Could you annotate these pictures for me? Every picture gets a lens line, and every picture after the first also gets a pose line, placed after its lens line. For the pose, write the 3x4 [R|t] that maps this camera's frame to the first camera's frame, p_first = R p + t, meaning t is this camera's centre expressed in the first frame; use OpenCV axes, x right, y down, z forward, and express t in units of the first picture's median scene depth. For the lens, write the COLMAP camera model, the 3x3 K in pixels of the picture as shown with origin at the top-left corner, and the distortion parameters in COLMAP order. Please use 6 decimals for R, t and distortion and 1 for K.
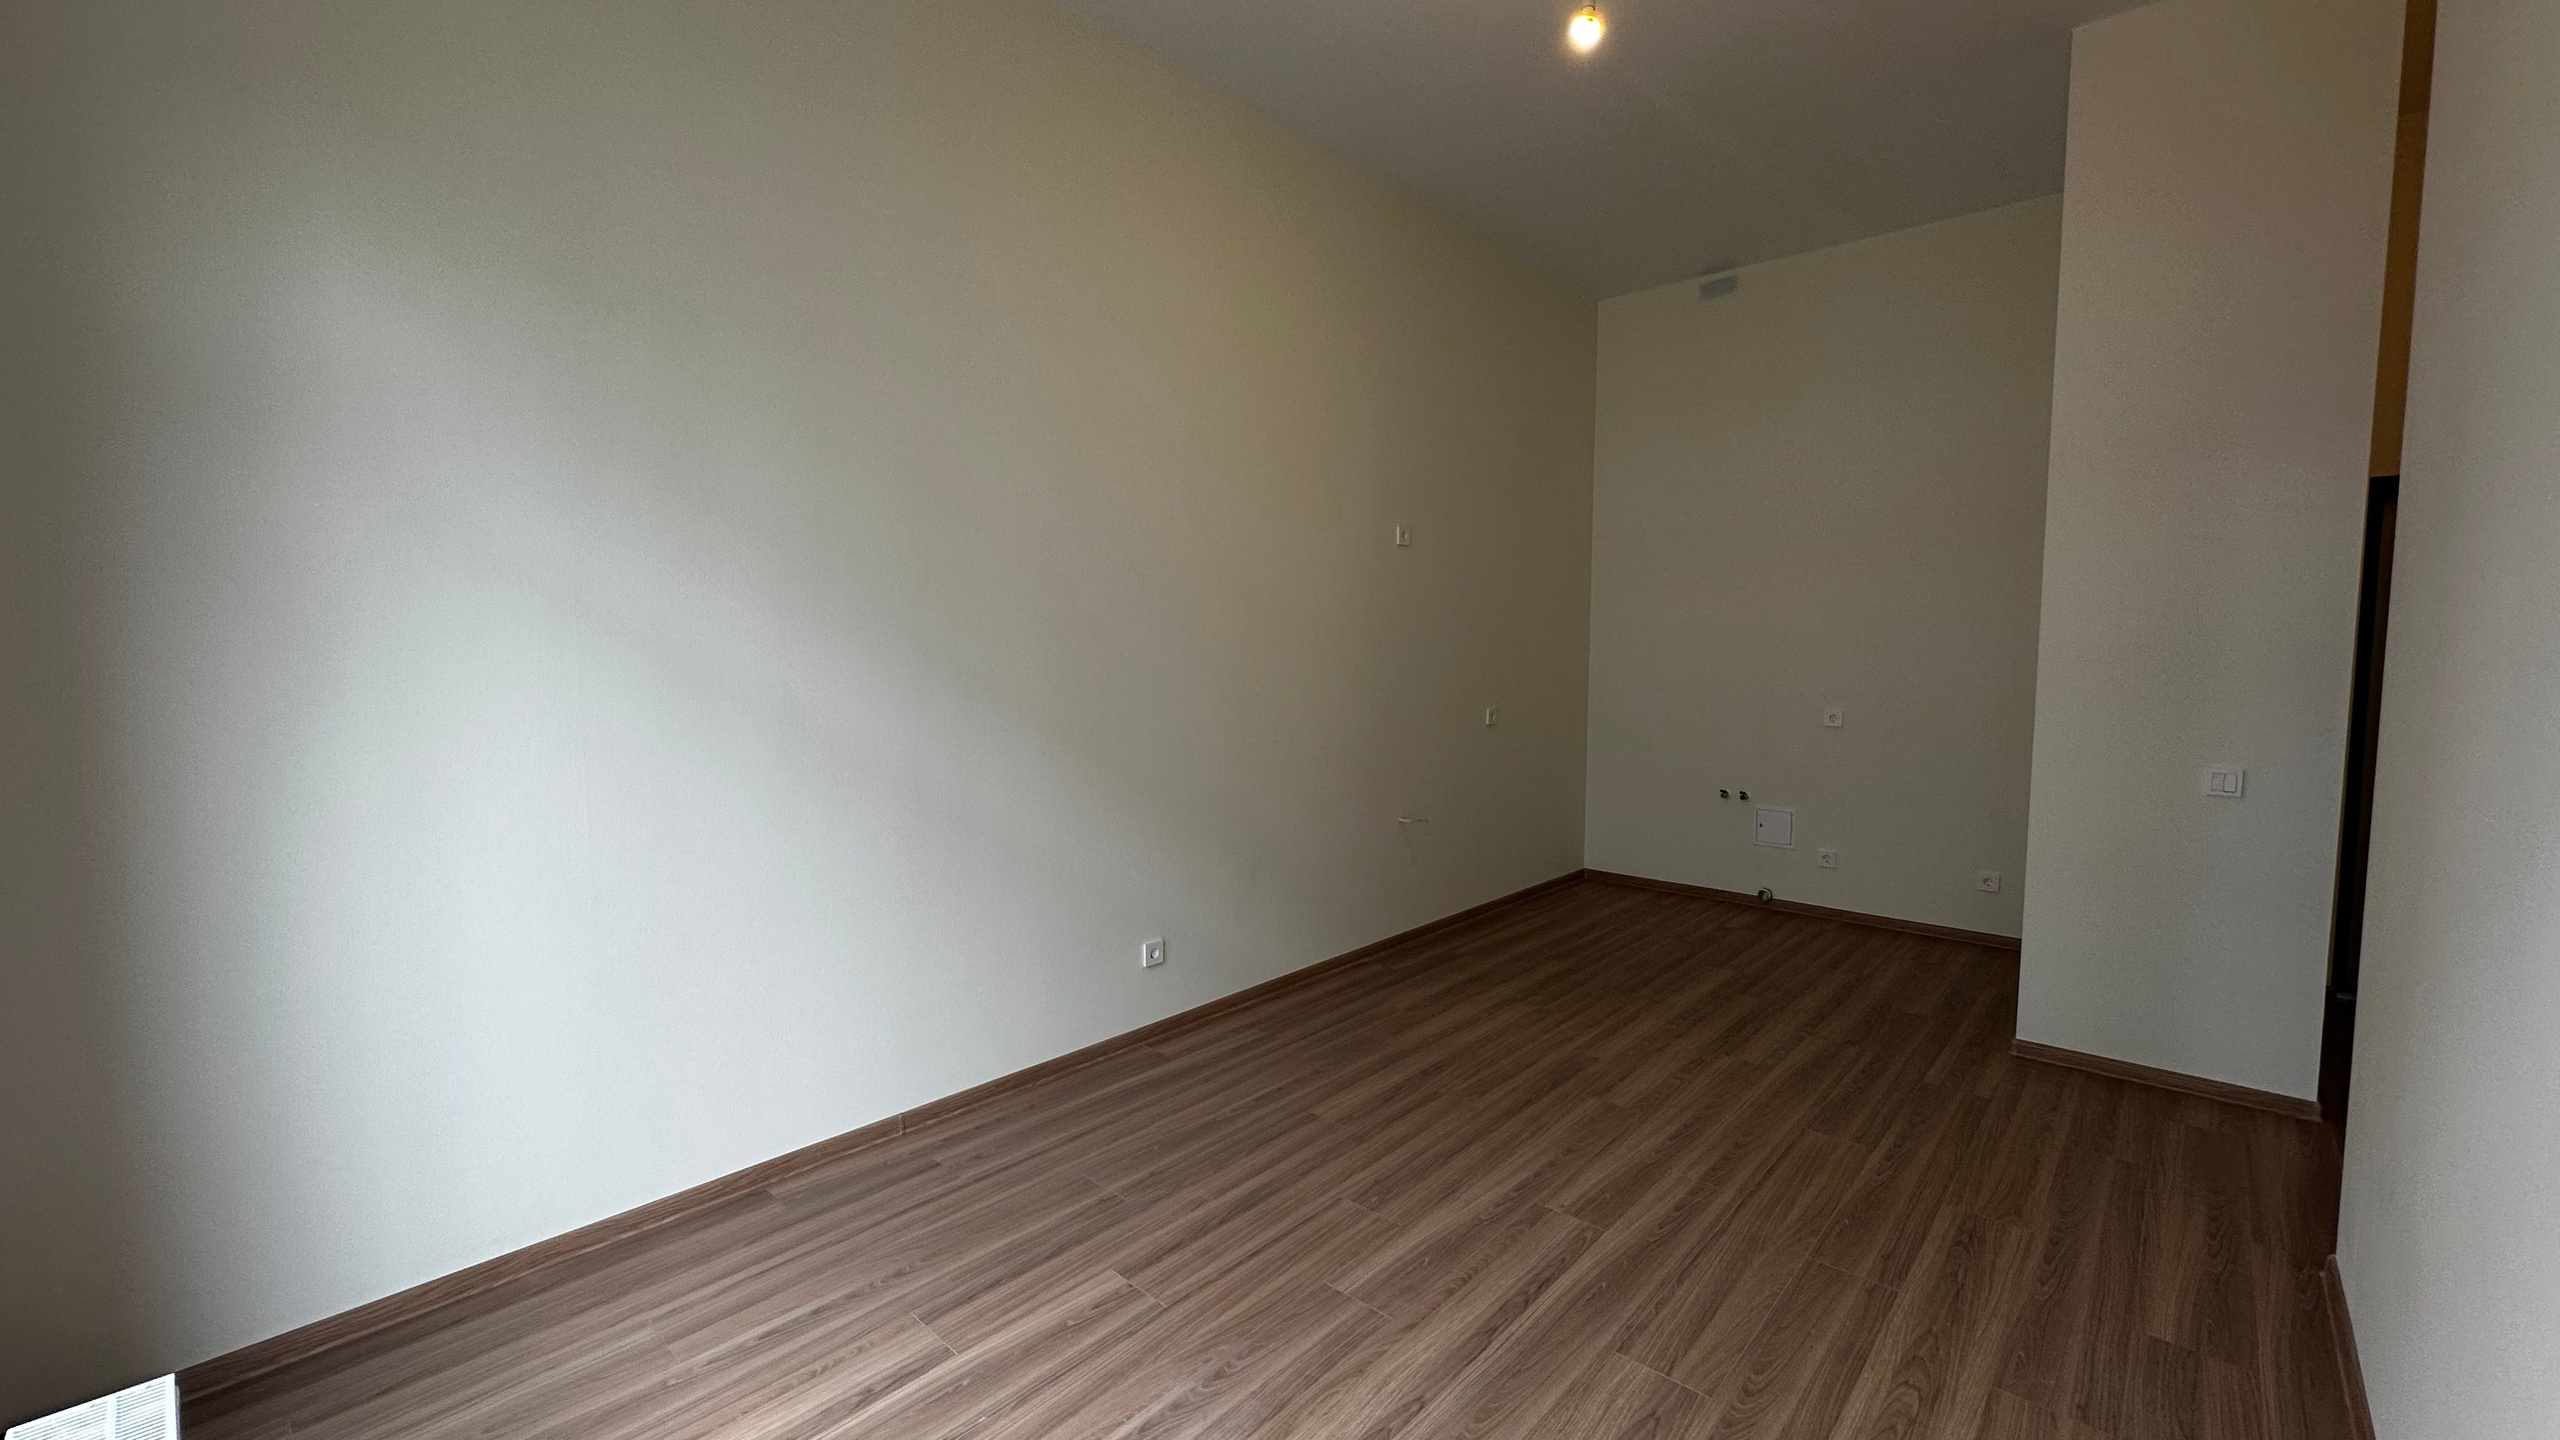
lens RADIAL K [[1016.9, 0, 1266.5], [0, 1016.9, 714.0], [0, 0, 1]] dist [0.000367, 0.000044]
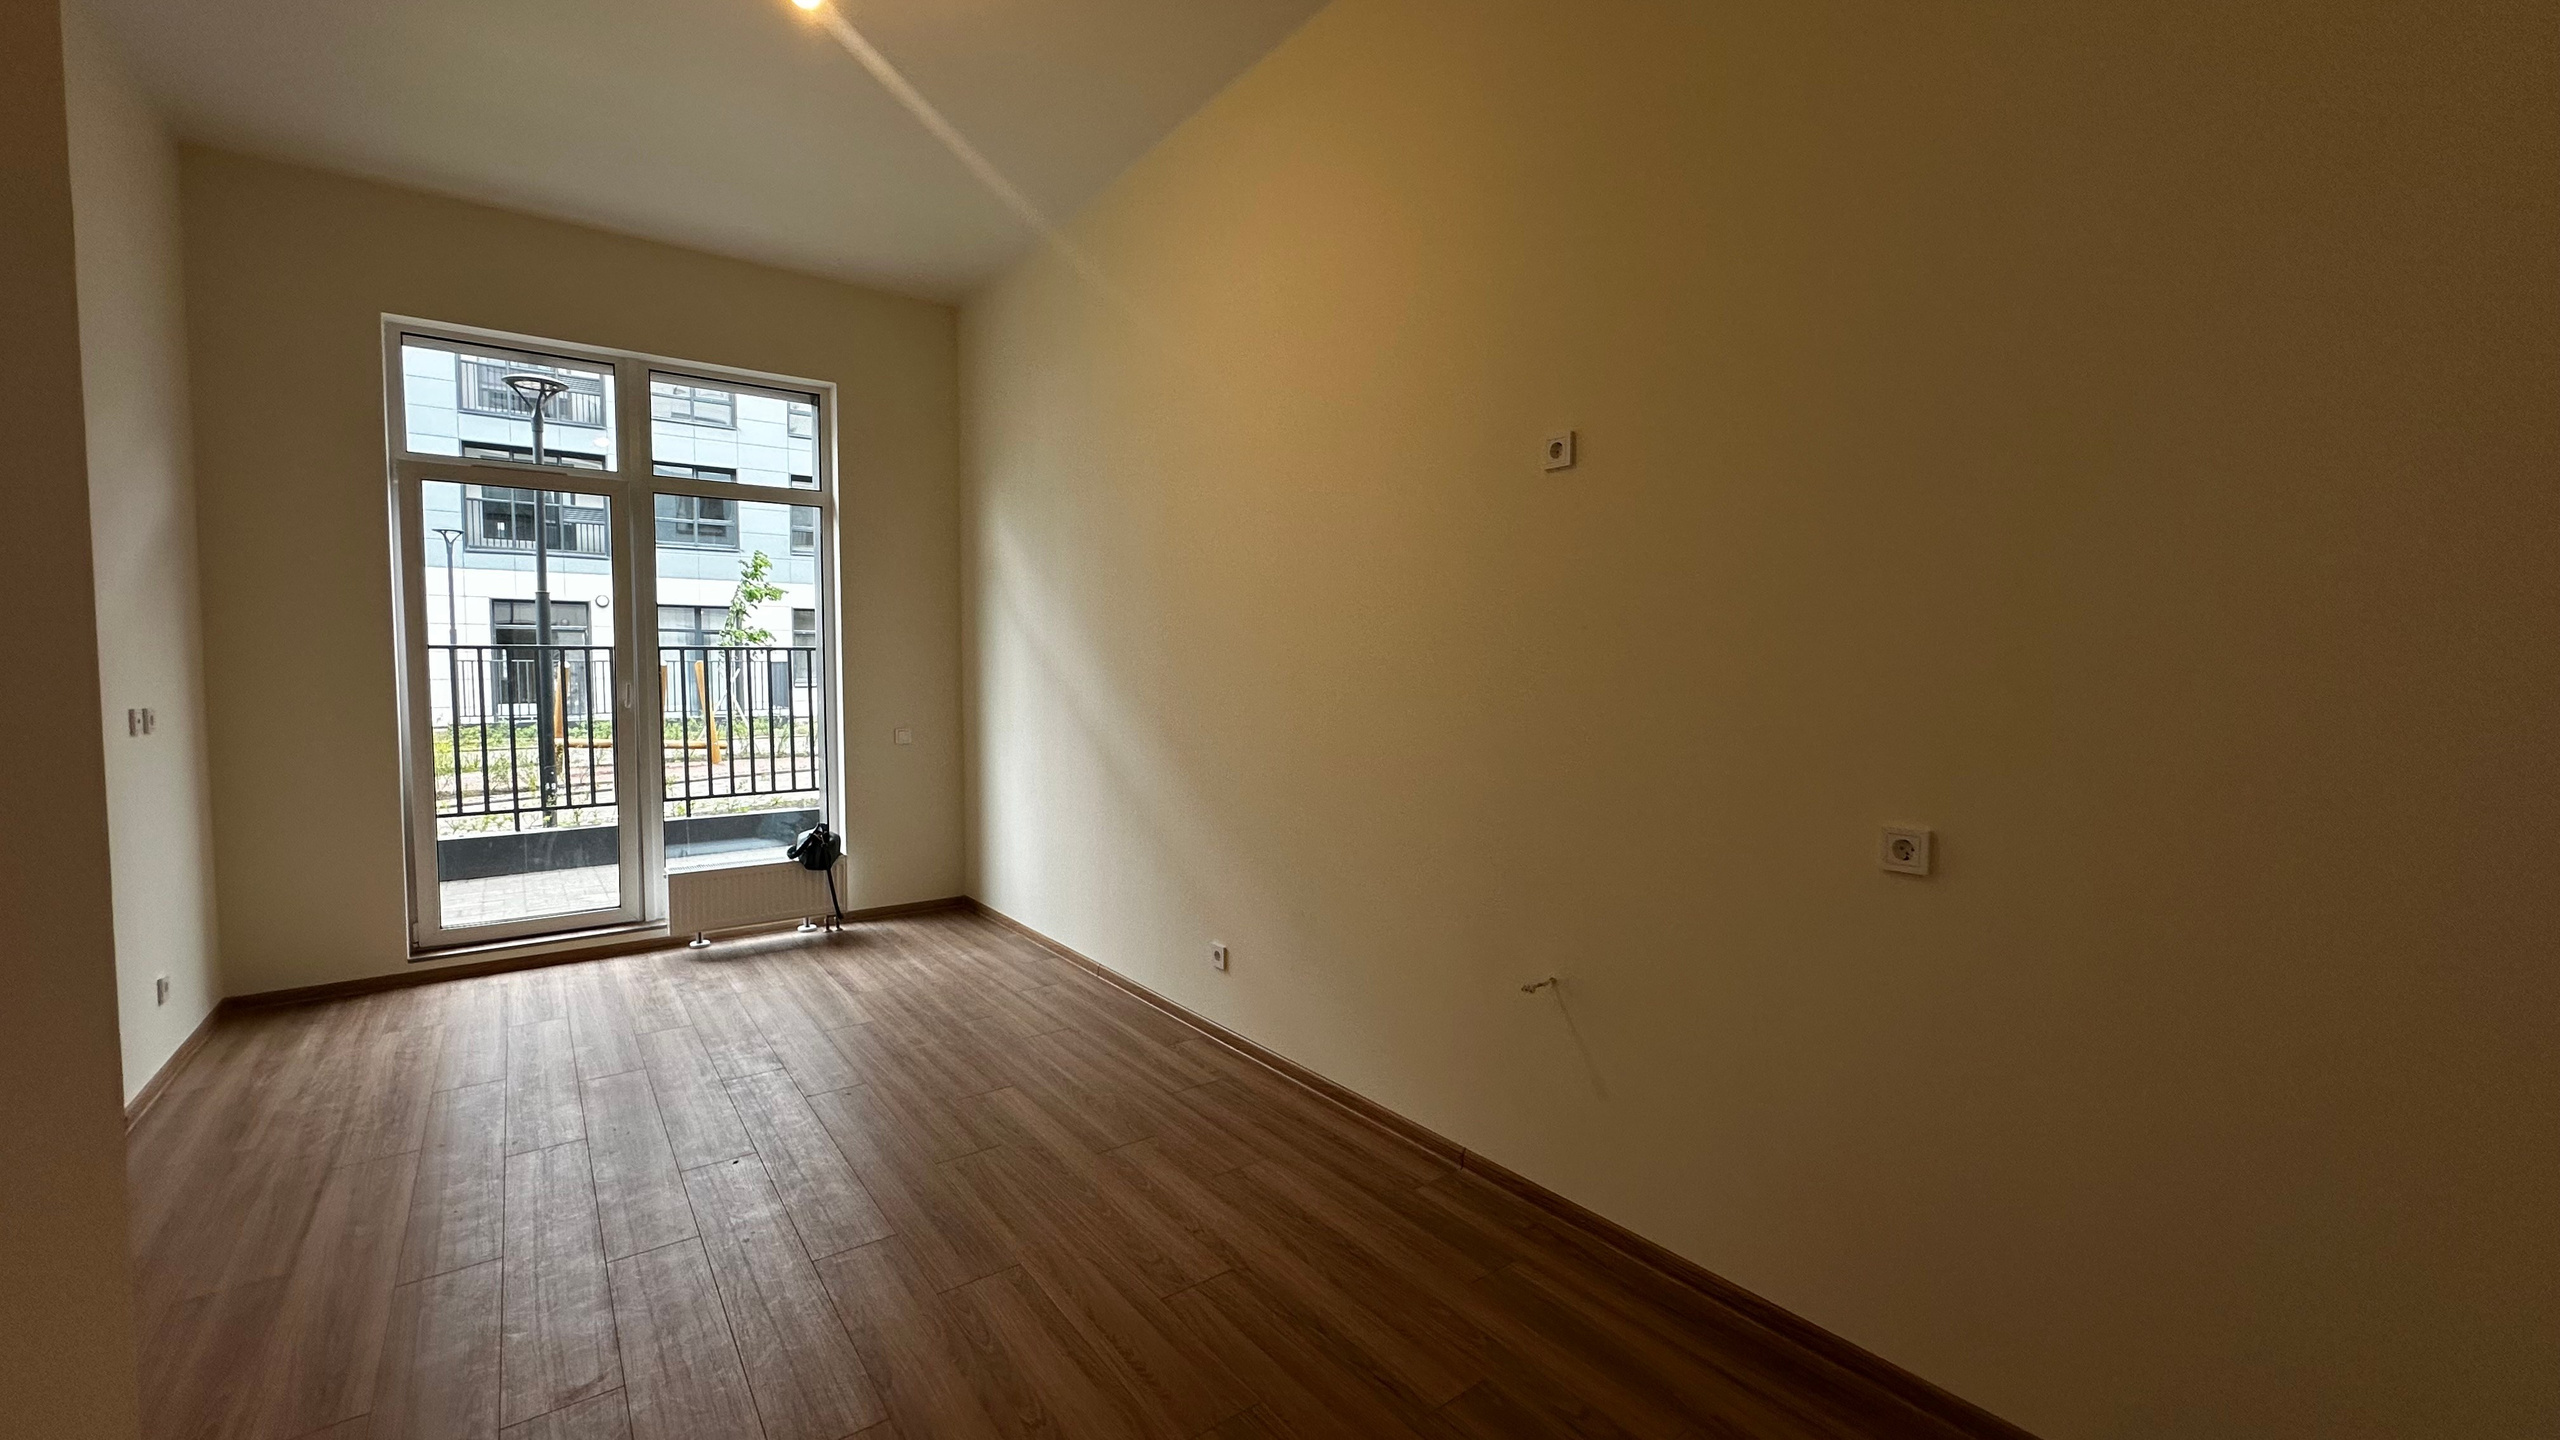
lens RADIAL K [[1016.9, 0, 1266.2], [0, 1016.9, 720.6], [0, 0, 1]] dist [0.000367, 0.000044]
pose [[-0.176696, 0.050511, -0.982969, 0.865851], [-0.076452, 0.994961, 0.064870, -0.067701], [0.981292, 0.086612, -0.171944, 1.197839]]
